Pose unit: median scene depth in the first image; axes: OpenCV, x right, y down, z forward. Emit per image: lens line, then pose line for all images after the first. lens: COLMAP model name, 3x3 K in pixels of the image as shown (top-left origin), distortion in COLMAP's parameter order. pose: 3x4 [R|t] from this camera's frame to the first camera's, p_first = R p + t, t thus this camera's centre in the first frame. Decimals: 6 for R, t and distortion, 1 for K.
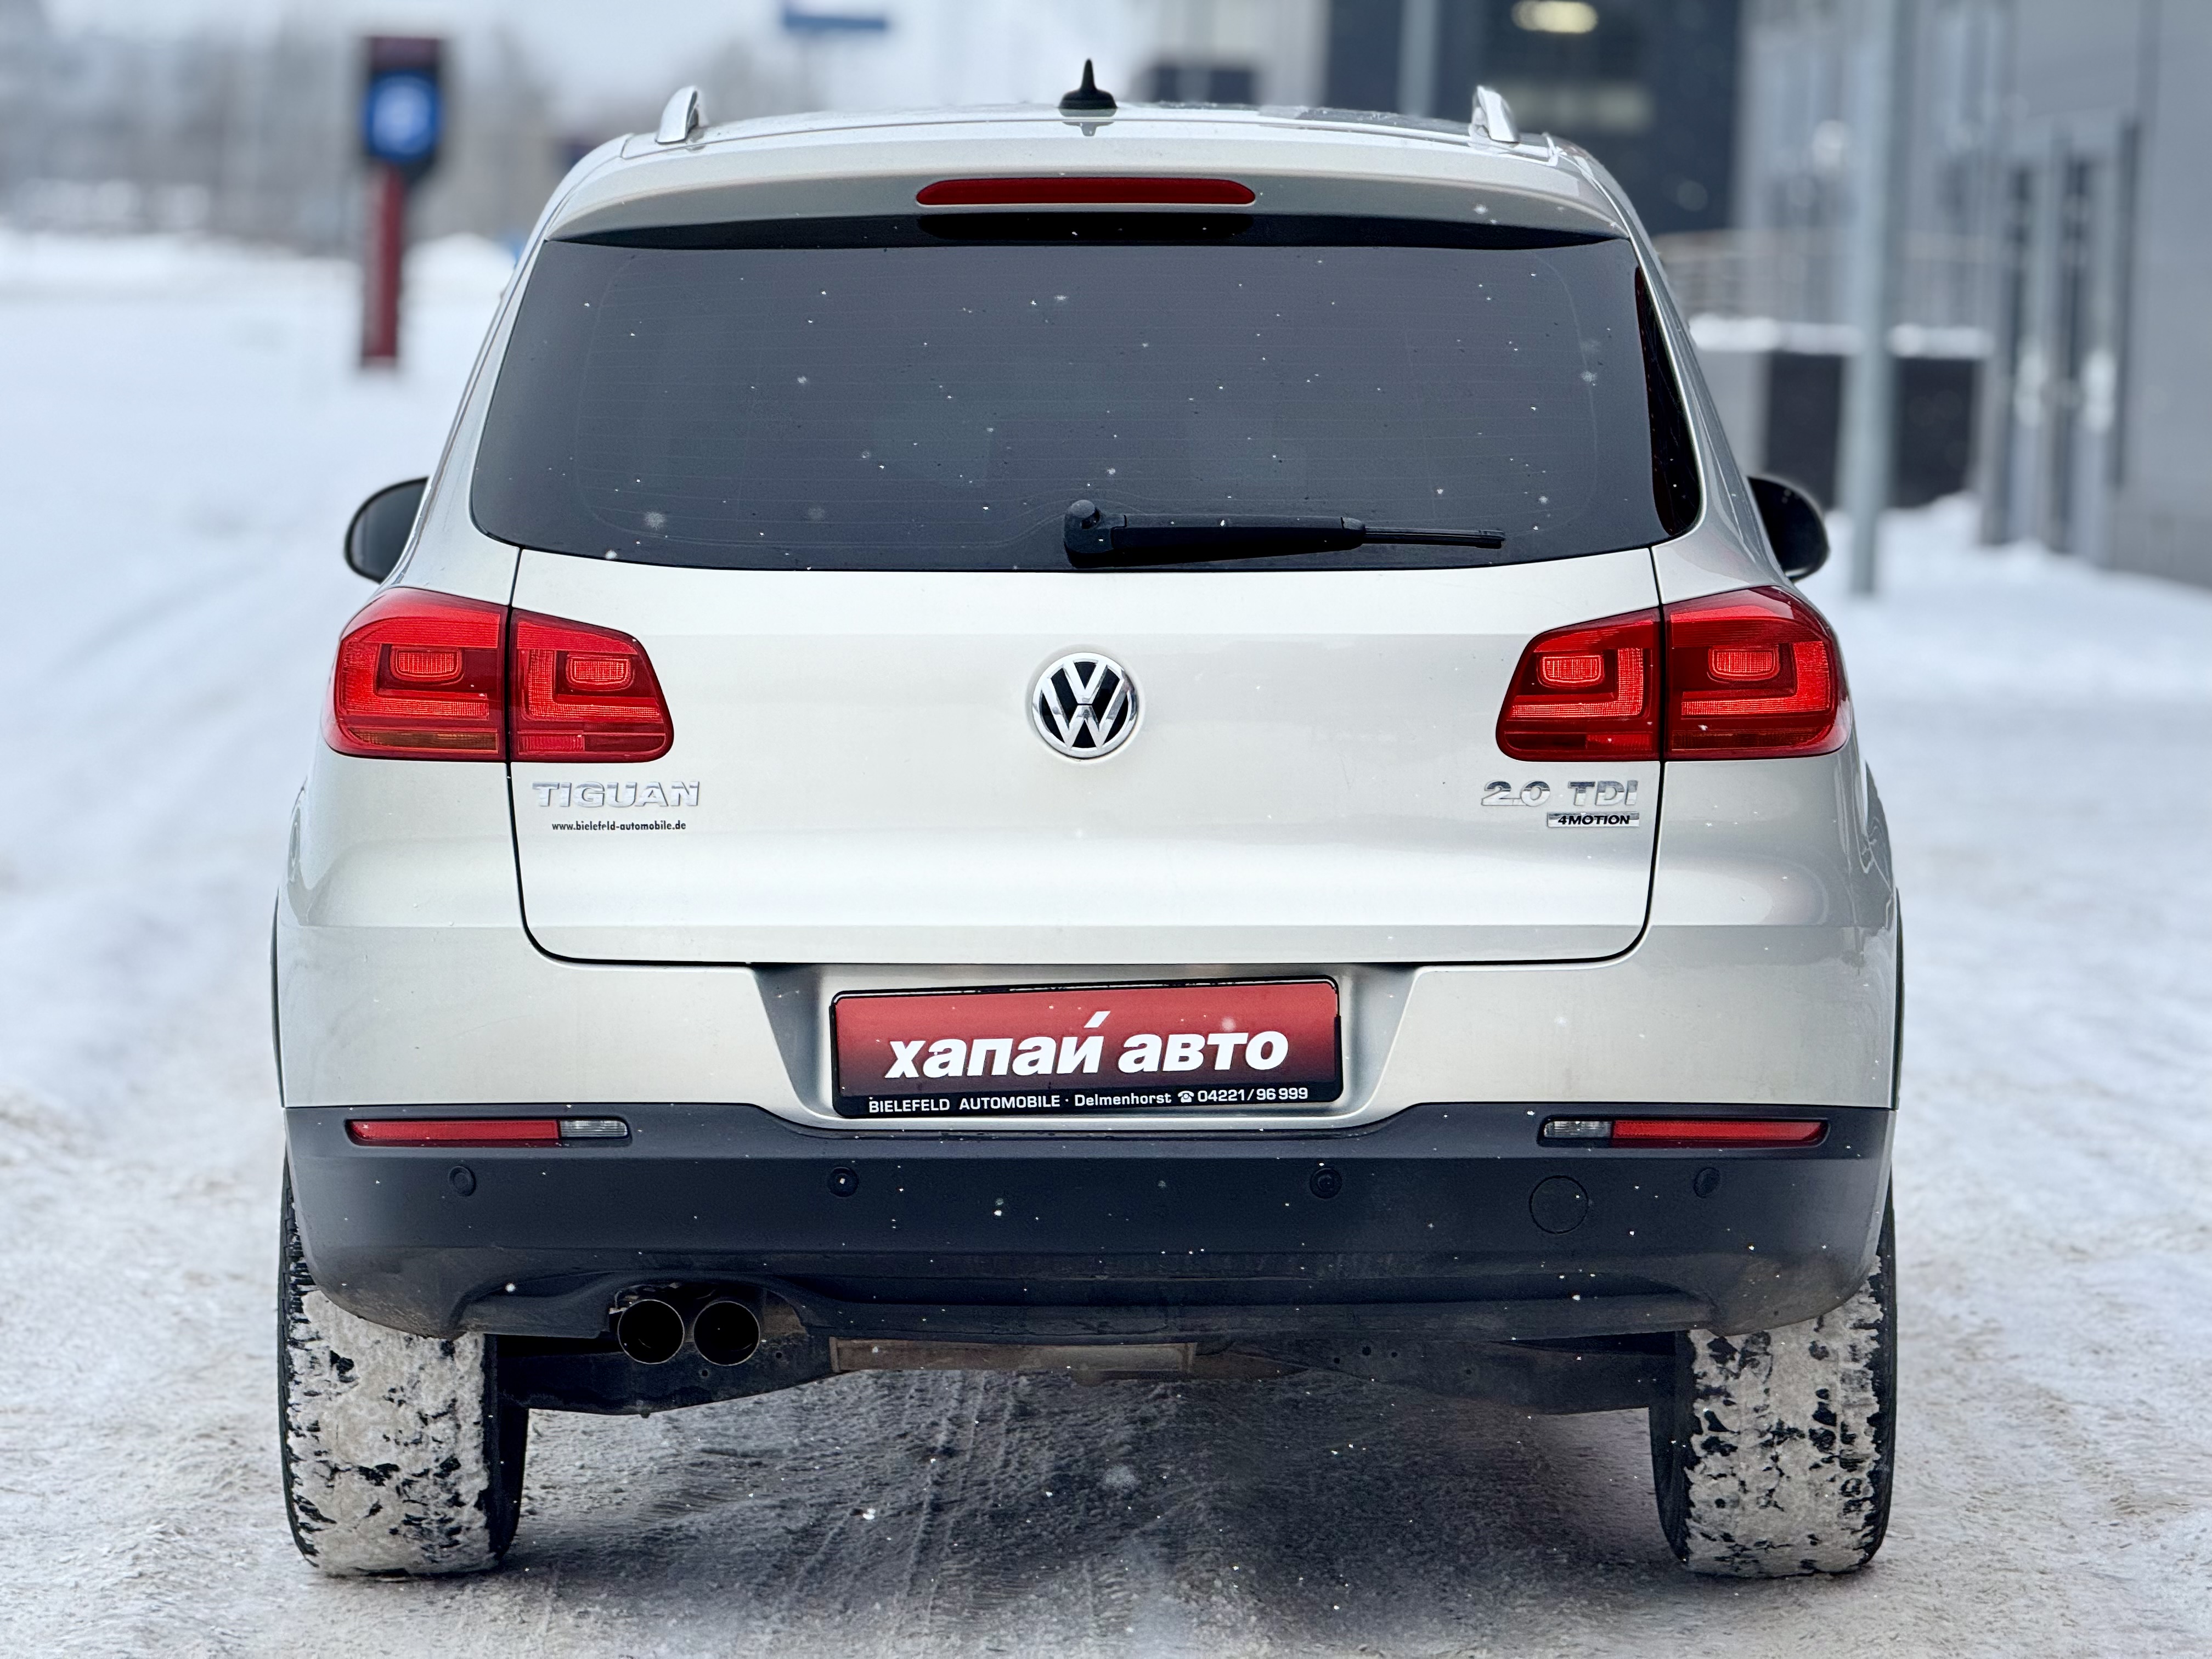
lens RADIAL K [[7720.6, 0, 1106.0], [0, 7720.6, 829.5], [0, 0, 1]] dist [0.299479, 0.410913]
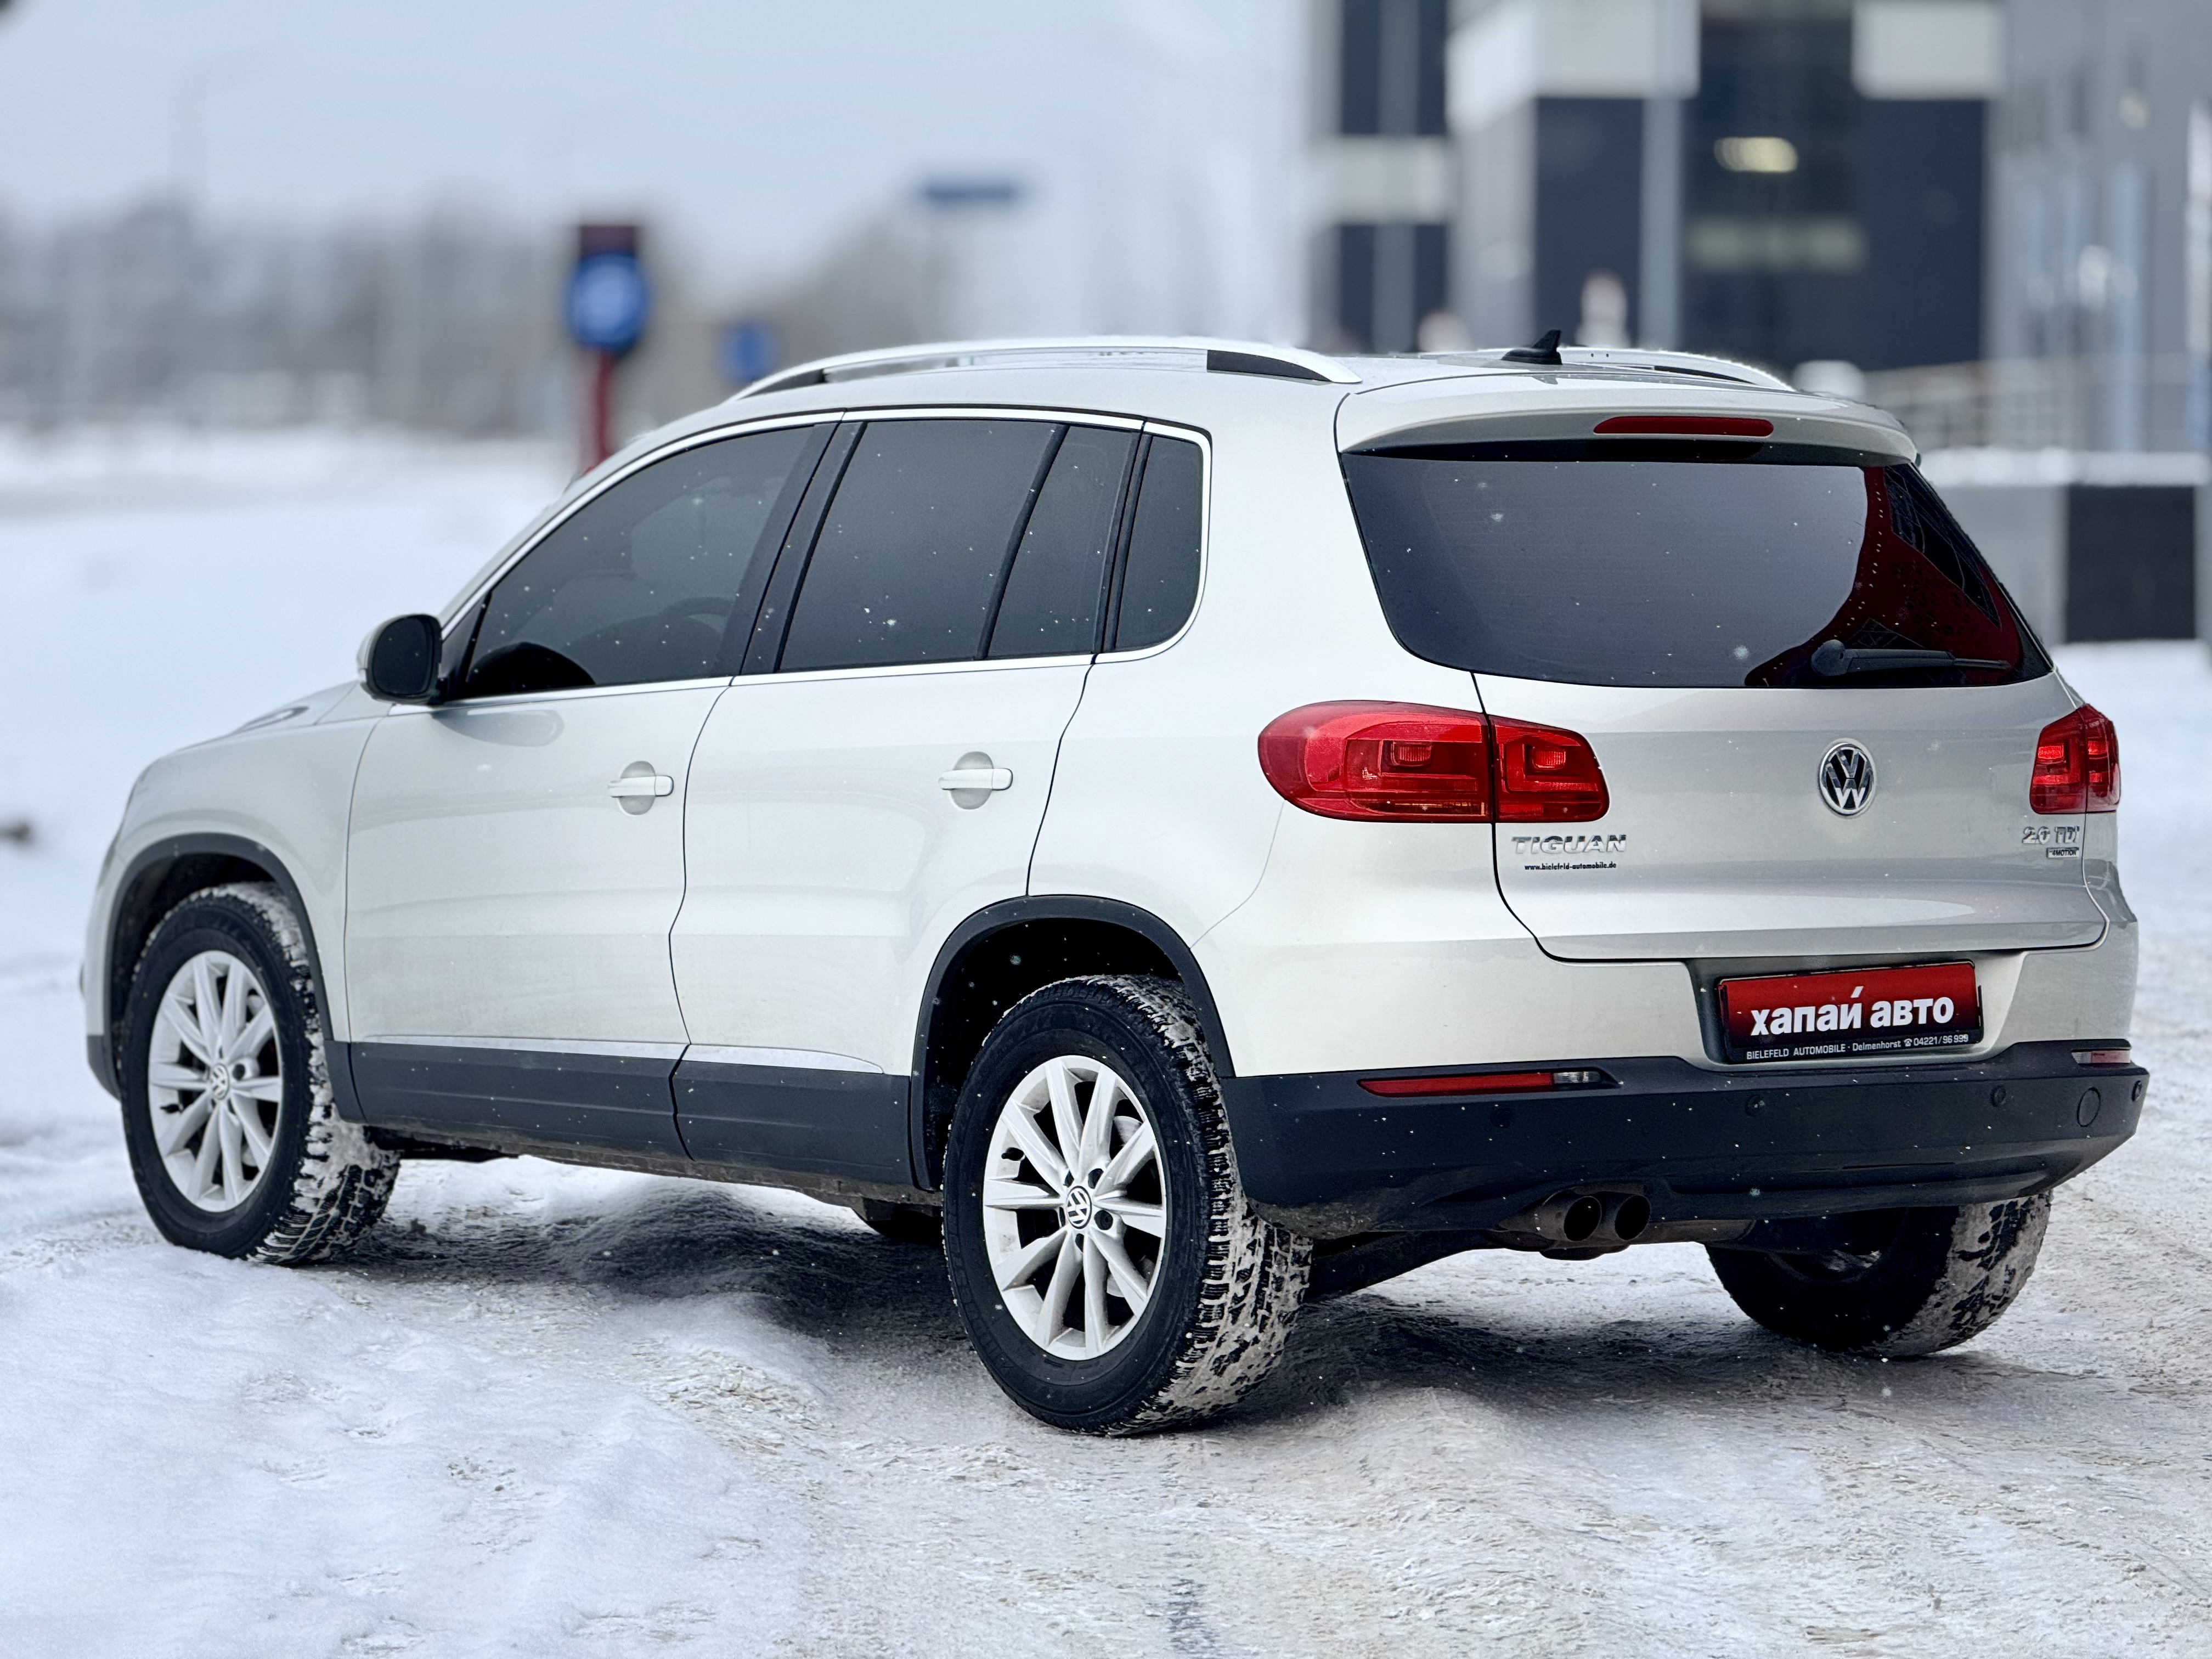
lens RADIAL K [[7720.6, 0, 1106.0], [0, 7720.6, 829.5], [0, 0, 1]] dist [0.299479, 0.410913]
pose [[0.792772, -0.012236, 0.609396, -1.017186], [0.018737, 0.999815, -0.004301, -0.002805], [-0.609231, 0.014828, 0.792854, -0.087035]]
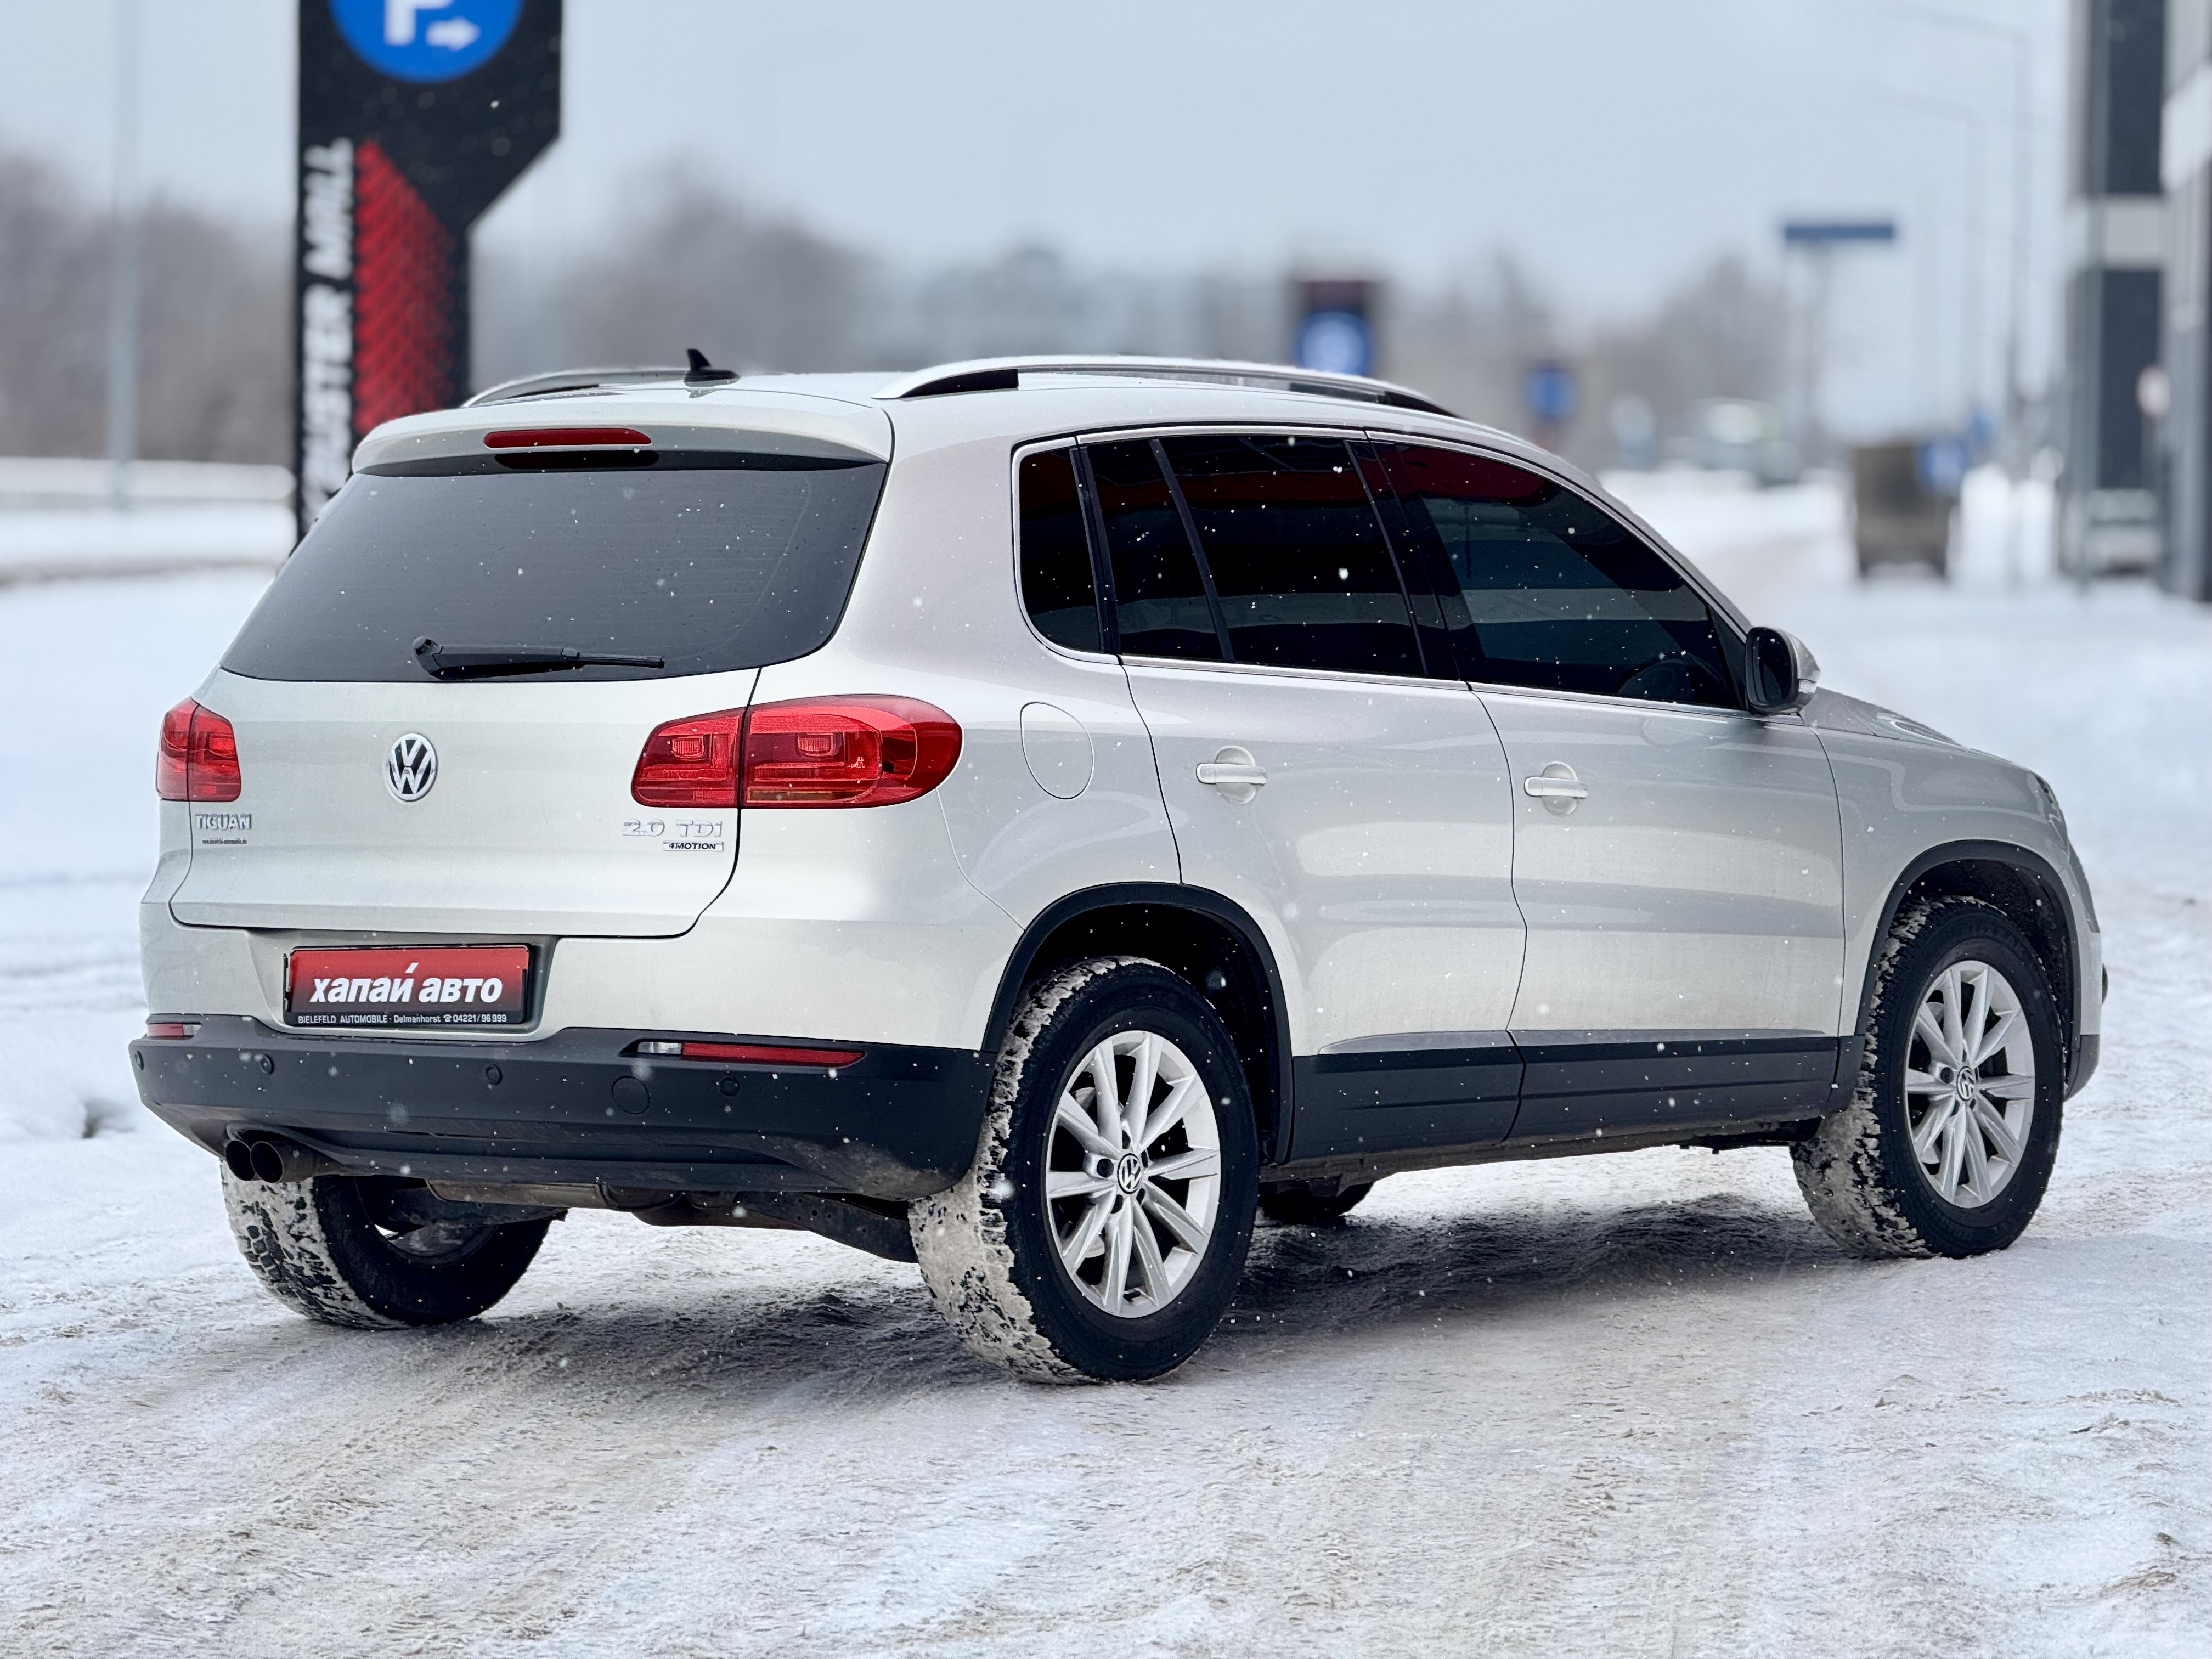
lens RADIAL K [[7720.6, 0, 1106.0], [0, 7720.6, 829.5], [0, 0, 1]] dist [0.299479, 0.410913]
pose [[0.800552, 0.013426, -0.599113, 1.051716], [-0.027761, 0.999507, -0.014697, 0.015703], [0.598620, 0.028398, 0.800530, -0.173004]]
